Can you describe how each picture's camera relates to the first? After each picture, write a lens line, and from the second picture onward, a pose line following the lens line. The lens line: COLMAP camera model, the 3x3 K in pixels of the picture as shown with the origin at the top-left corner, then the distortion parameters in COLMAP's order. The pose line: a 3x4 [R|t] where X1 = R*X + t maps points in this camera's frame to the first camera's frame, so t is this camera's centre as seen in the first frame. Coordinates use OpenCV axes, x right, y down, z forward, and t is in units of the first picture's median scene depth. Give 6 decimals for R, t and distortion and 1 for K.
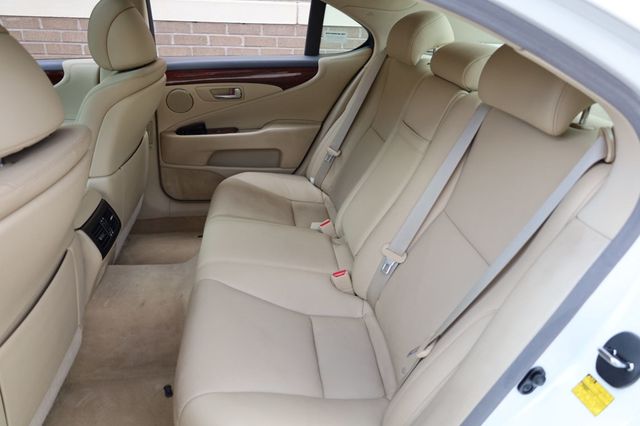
lens RADIAL K [[446.0, 0, 321.8], [0, 446.0, 208.4], [0, 0, 1]] dist [0.002672, 0.004964]
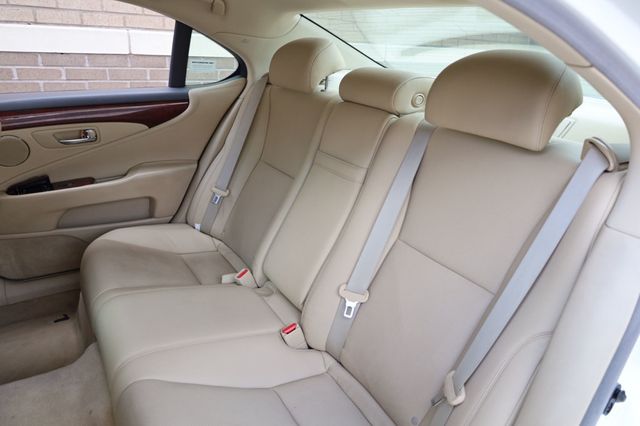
lens RADIAL K [[446.0, 0, 321.8], [0, 446.0, 208.4], [0, 0, 1]] dist [0.002672, 0.004964]
pose [[0.908775, -0.140472, 0.392933, -0.144951], [0.164809, 0.985908, -0.028711, -0.034603], [-0.383363, 0.090850, 0.919119, 0.101962]]
